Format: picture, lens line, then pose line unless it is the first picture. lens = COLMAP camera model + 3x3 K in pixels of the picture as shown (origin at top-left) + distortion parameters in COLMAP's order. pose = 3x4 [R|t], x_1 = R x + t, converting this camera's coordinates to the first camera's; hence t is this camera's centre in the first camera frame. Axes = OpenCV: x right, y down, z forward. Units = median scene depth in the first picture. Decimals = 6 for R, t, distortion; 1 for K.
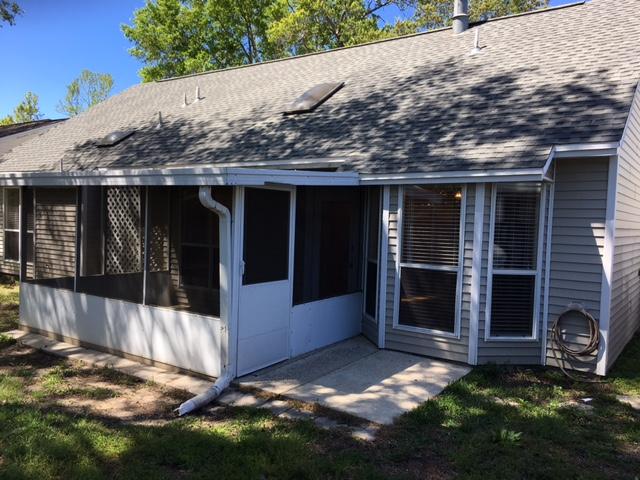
lens RADIAL K [[543.6, 0, 320.0], [0, 543.6, 240.0], [0, 0, 1]] dist [0.068948, -0.088445]
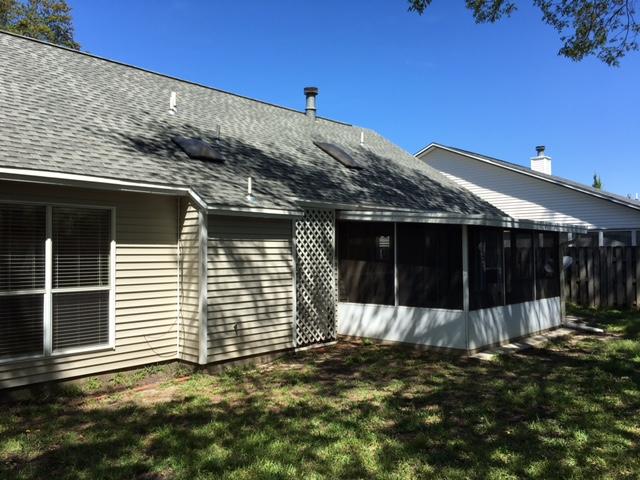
lens RADIAL K [[543.5, 0, 320.4], [0, 543.5, 243.4], [0, 0, 1]] dist [0.083621, -0.100905]
pose [[0.121635, -0.028653, 0.992161, -1.254634], [0.039526, 0.998930, 0.024003, -0.076743], [-0.991788, 0.036297, 0.122637, 0.868231]]
